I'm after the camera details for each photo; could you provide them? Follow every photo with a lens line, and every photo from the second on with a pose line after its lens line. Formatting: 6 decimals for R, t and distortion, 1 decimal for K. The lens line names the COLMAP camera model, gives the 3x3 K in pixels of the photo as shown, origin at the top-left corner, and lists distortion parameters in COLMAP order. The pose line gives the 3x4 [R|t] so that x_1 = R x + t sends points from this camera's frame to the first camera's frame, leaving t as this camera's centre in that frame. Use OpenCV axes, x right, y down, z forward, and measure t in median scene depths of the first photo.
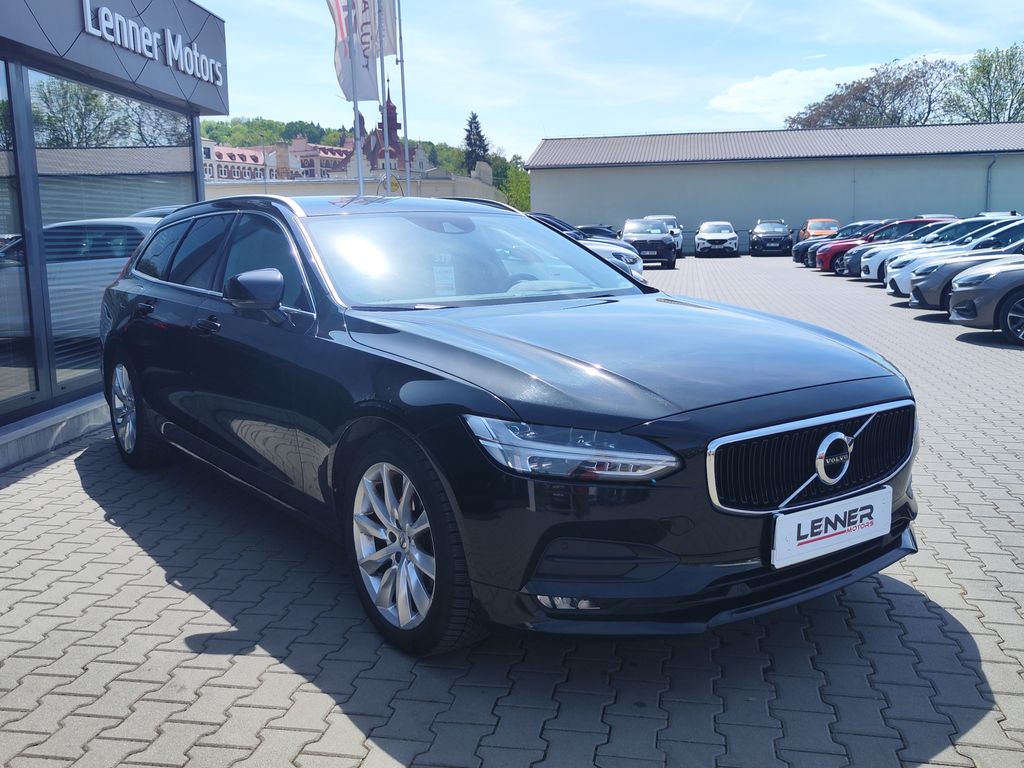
lens RADIAL K [[969.2, 0, 509.3], [0, 969.2, 382.9], [0, 0, 1]] dist [0.002577, 0.000000]
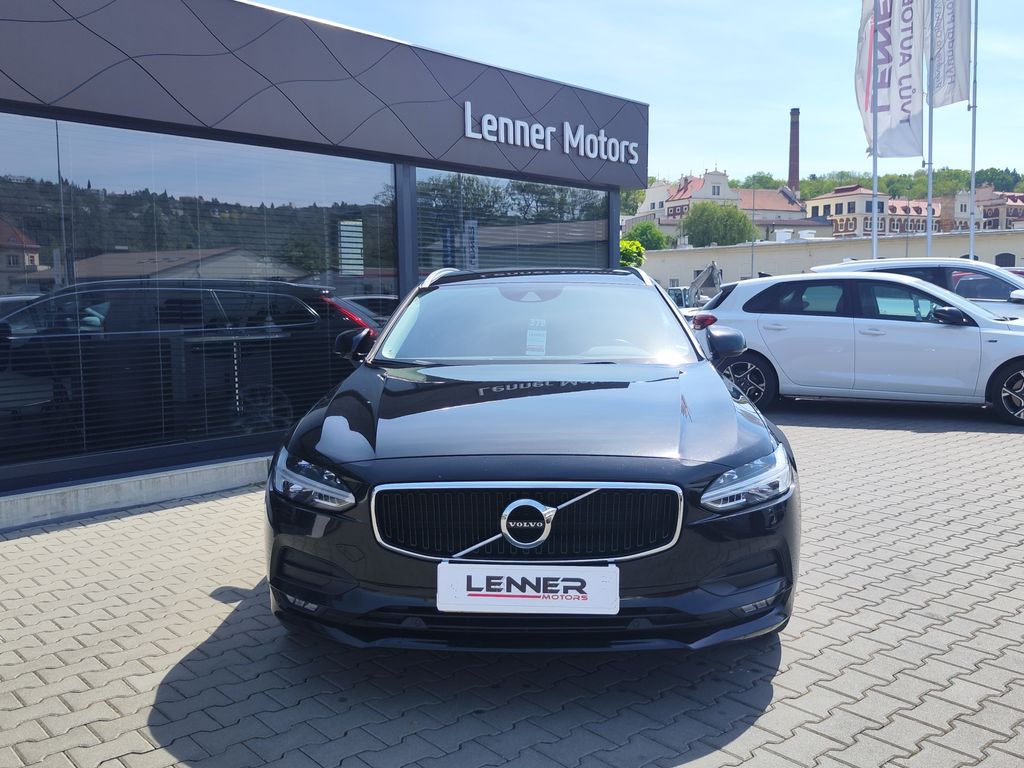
lens RADIAL K [[969.2, 0, 503.8], [0, 969.2, 381.5], [0, 0, 1]] dist [0.002577, 0.000000]
pose [[0.778136, 0.066040, -0.624614, 0.388027], [-0.100977, 0.994675, -0.020630, -0.020647], [0.619926, 0.079124, 0.780661, 0.061368]]
